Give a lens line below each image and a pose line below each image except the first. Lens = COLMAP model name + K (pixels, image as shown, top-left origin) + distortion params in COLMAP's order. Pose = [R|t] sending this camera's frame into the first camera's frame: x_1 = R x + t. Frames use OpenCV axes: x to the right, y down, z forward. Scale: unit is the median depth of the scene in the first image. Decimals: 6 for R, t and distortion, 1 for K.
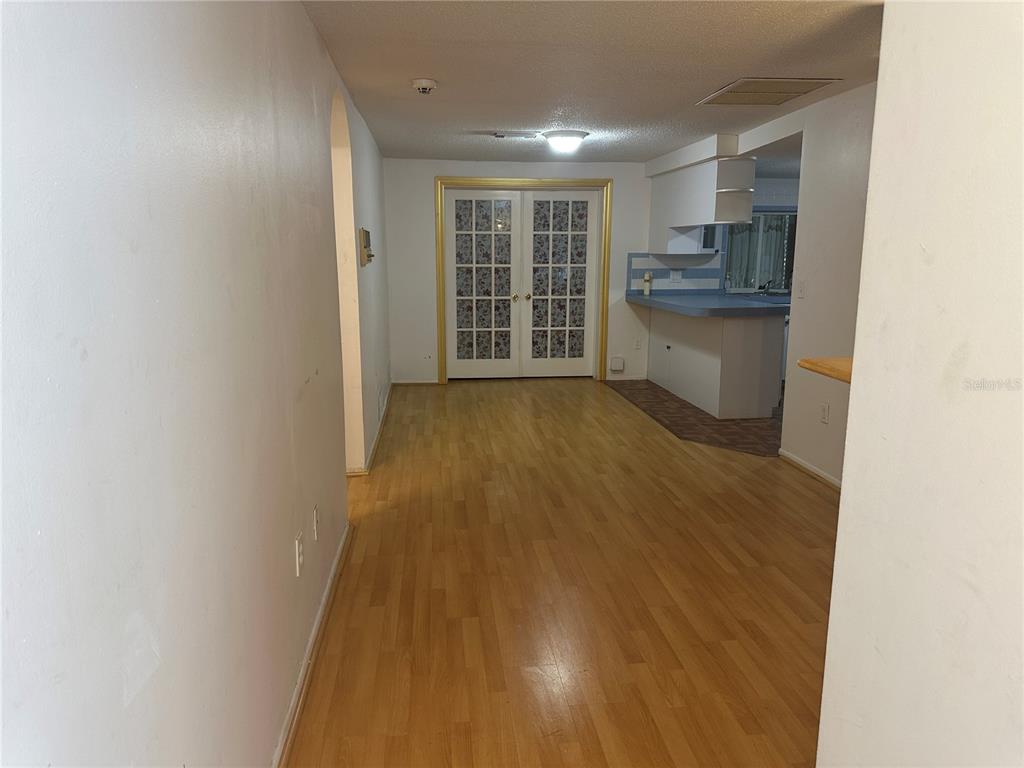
lens RADIAL K [[715.2, 0, 512.0], [0, 715.2, 384.0], [0, 0, 1]] dist [0.090576, -0.111407]
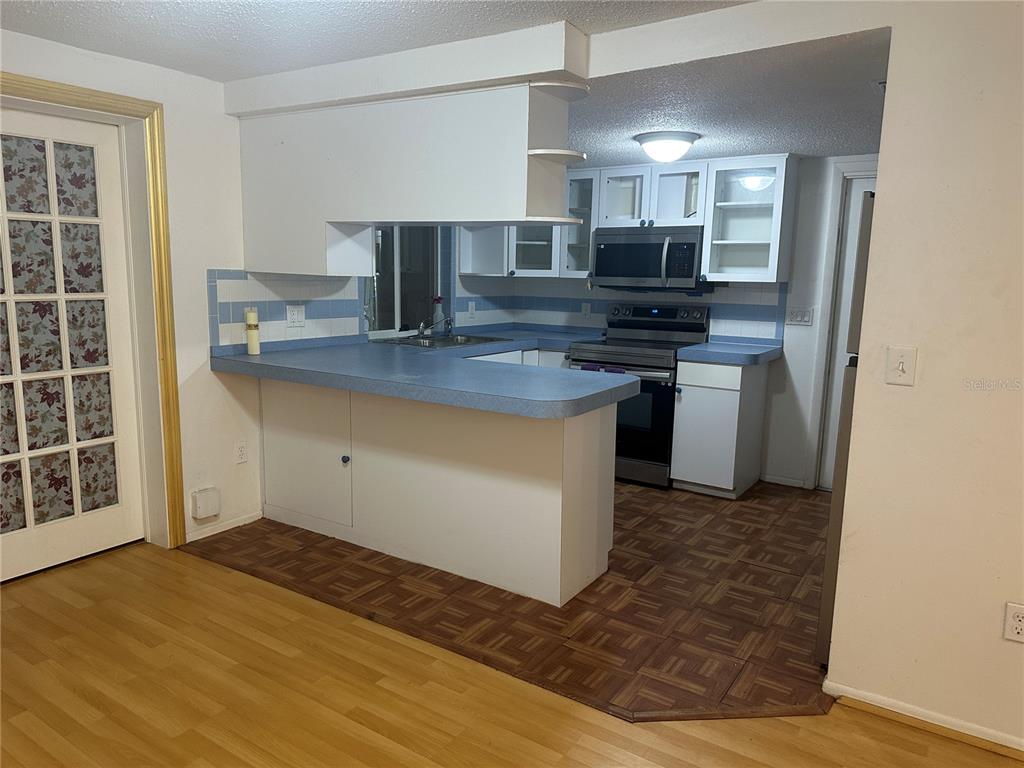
lens RADIAL K [[715.2, 0, 512.0], [0, 715.2, 384.0], [0, 0, 1]] dist [0.090576, -0.111407]
pose [[0.641342, -0.110257, 0.759291, -0.078424], [0.119226, 0.991921, 0.043332, -0.103183], [-0.757935, 0.062736, 0.649307, 0.536537]]
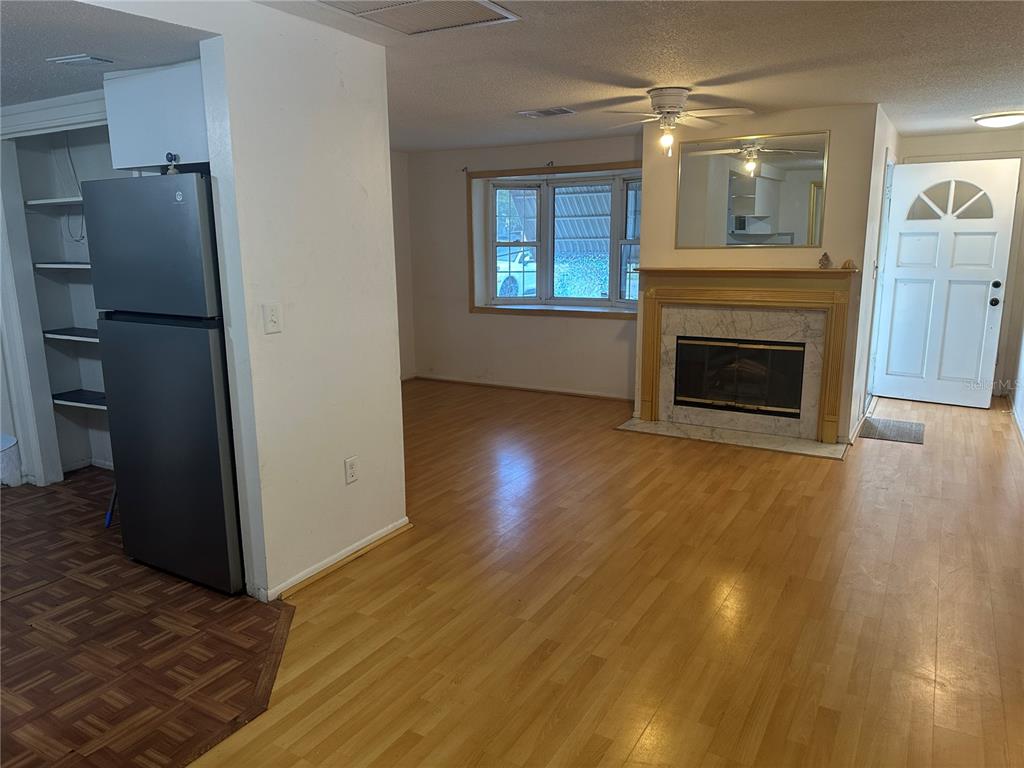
lens RADIAL K [[715.2, 0, 512.0], [0, 715.2, 384.0], [0, 0, 1]] dist [0.090576, -0.111407]
pose [[-0.800846, -0.107961, 0.589059, -0.073283], [0.121600, 0.933812, 0.336466, -0.155105], [-0.586395, 0.341087, -0.734711, 0.812359]]
